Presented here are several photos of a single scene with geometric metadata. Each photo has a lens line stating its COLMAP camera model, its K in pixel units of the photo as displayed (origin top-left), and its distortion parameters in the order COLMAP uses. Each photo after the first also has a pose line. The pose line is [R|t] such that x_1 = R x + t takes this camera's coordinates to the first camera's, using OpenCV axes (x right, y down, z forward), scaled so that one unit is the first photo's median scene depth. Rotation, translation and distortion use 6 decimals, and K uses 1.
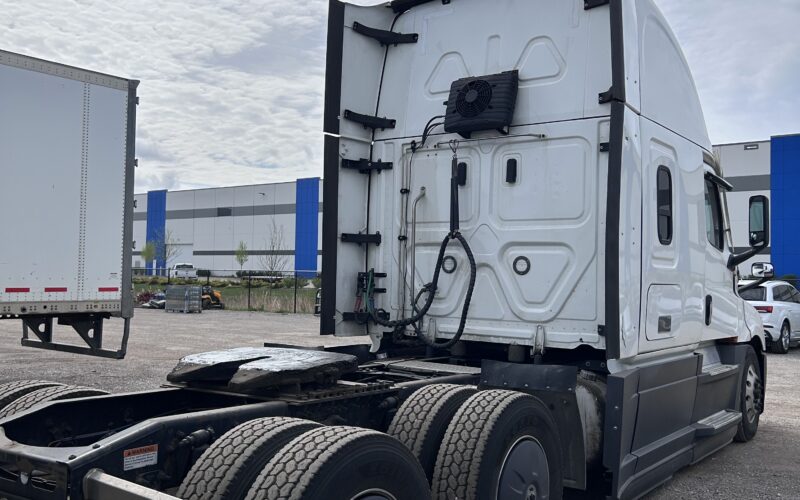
lens RADIAL K [[792.7, 0, 400.0], [0, 792.7, 250.0], [0, 0, 1]] dist [0.119947, -0.272681]
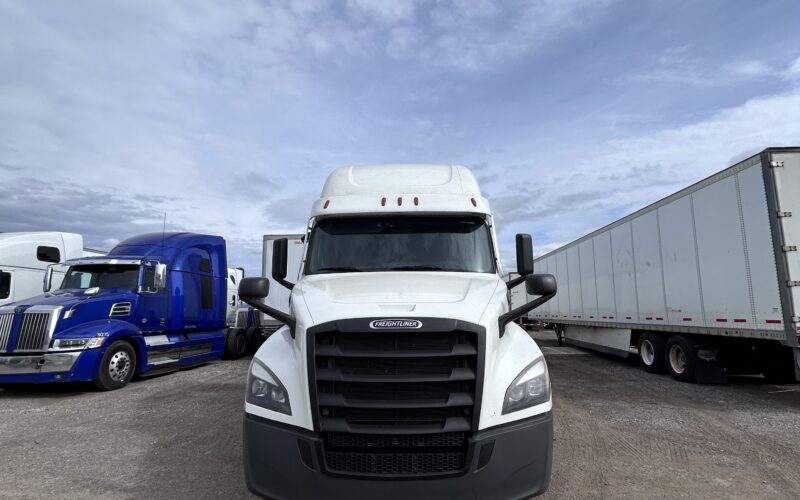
lens RADIAL K [[423.9, 0, 399.3], [0, 423.9, 253.0], [0, 0, 1]] dist [-0.002965, 0.000973]
pose [[-0.836703, -0.090052, -0.540202, 0.496003], [0.008423, 0.984156, -0.177105, 0.056412], [0.547591, -0.152735, -0.822688, 1.252846]]
